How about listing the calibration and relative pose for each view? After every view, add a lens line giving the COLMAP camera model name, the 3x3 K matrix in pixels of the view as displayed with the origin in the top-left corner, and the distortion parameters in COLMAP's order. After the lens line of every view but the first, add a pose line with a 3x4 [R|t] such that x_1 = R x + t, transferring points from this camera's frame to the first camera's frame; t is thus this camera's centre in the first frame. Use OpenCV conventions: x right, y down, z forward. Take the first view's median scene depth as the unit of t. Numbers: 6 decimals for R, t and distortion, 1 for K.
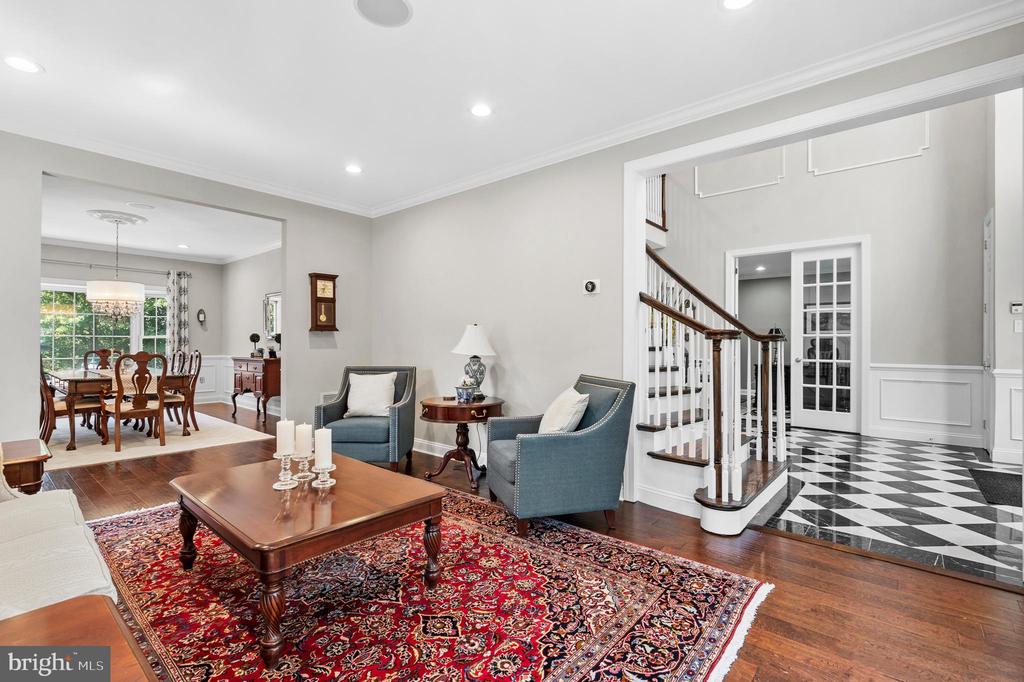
lens RADIAL K [[468.8, 0, 511.9], [0, 468.8, 341.4], [0, 0, 1]] dist [-0.004239, 0.000233]
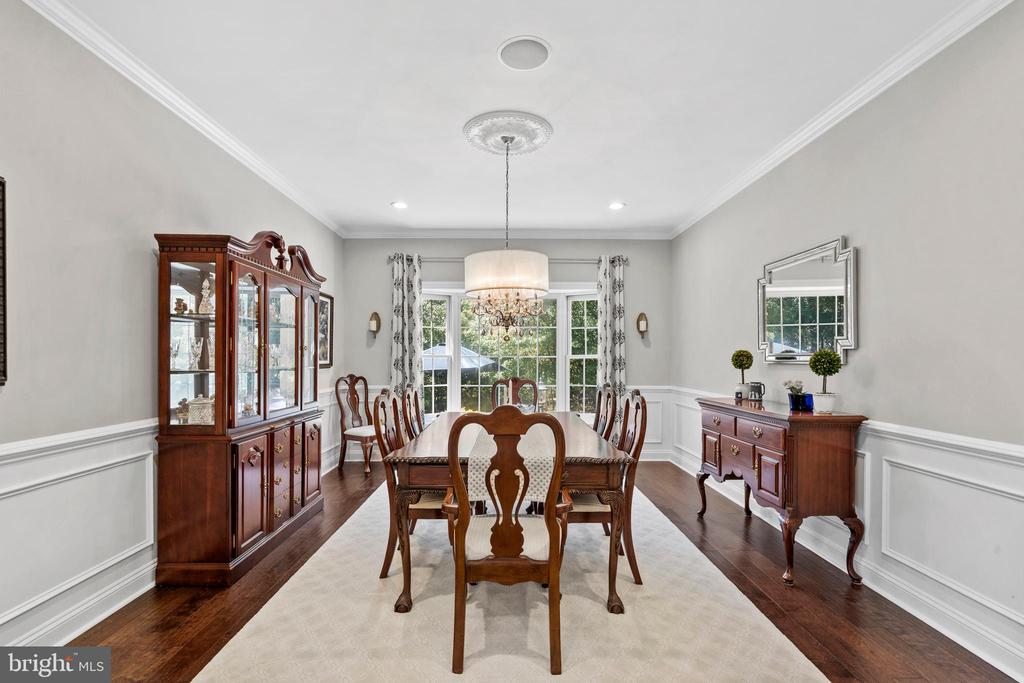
lens RADIAL K [[468.8, 0, 512.8], [0, 468.8, 350.8], [0, 0, 1]] dist [-0.004239, 0.000233]
pose [[0.660793, -0.008546, -0.750520, -0.318029], [-0.000644, 0.999928, -0.011952, -0.010253], [0.750568, 0.008381, 0.660740, 0.470250]]
